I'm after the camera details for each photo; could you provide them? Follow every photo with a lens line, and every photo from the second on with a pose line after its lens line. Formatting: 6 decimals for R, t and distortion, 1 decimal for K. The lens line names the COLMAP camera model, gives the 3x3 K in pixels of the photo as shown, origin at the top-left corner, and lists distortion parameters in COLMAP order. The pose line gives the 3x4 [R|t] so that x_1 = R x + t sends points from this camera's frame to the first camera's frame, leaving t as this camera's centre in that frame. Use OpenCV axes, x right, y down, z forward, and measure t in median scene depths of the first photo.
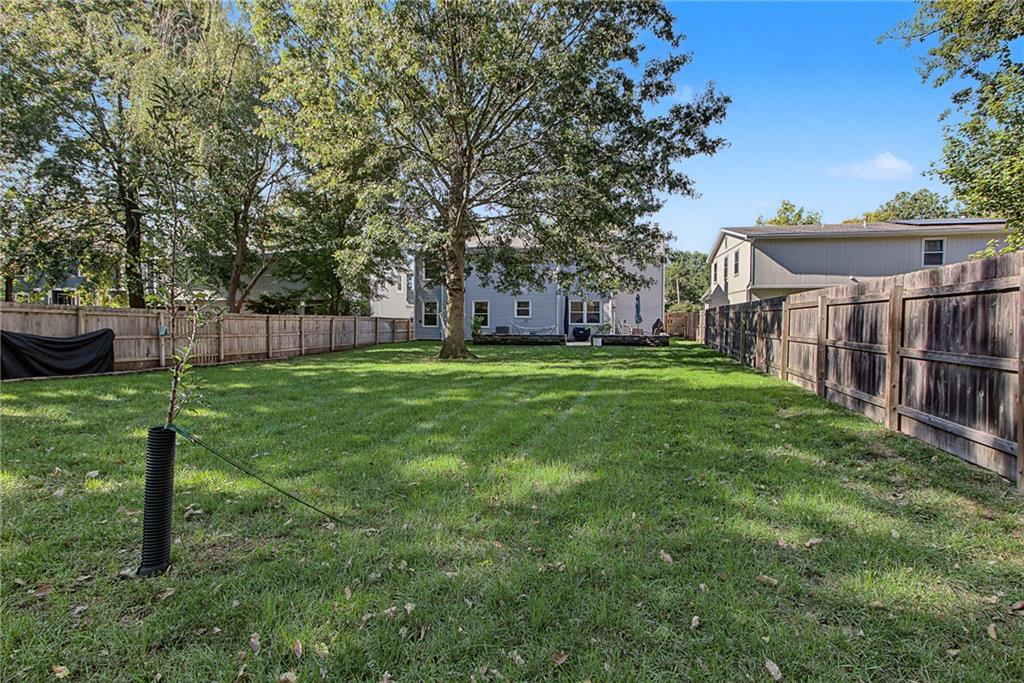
lens RADIAL K [[474.0, 0, 514.1], [0, 474.0, 338.7], [0, 0, 1]] dist [0.004909, 0.001021]
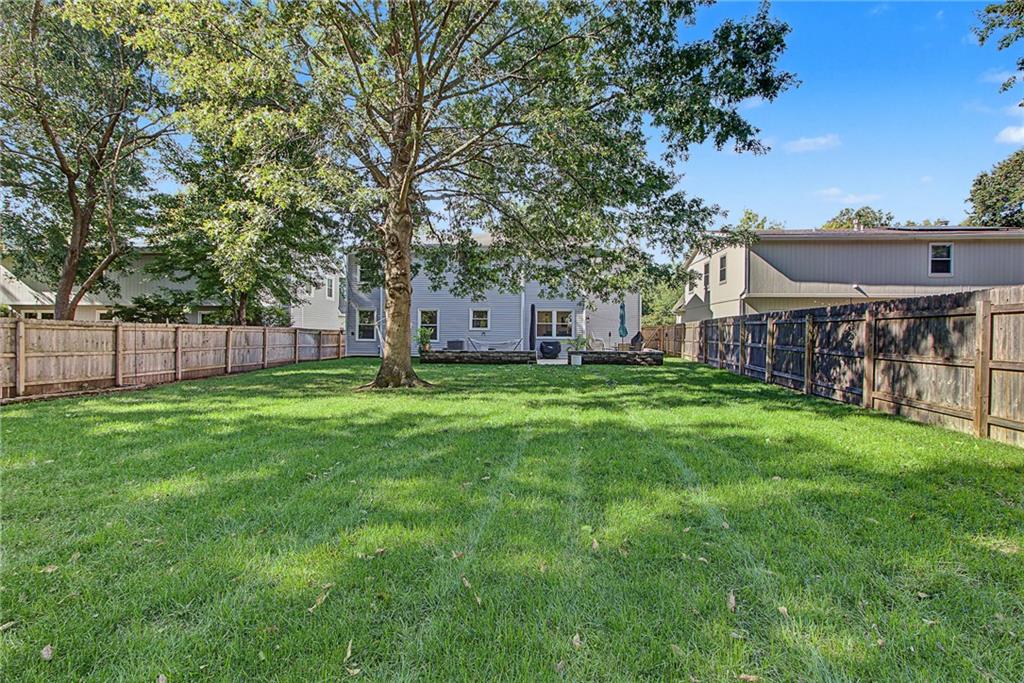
lens RADIAL K [[474.0, 0, 509.3], [0, 474.0, 338.4], [0, 0, 1]] dist [0.004909, 0.001021]
pose [[0.993884, 0.003018, 0.110390, -0.026422], [0.000159, 0.999587, -0.028753, -0.006585], [-0.110431, 0.028595, 0.993472, 0.198572]]
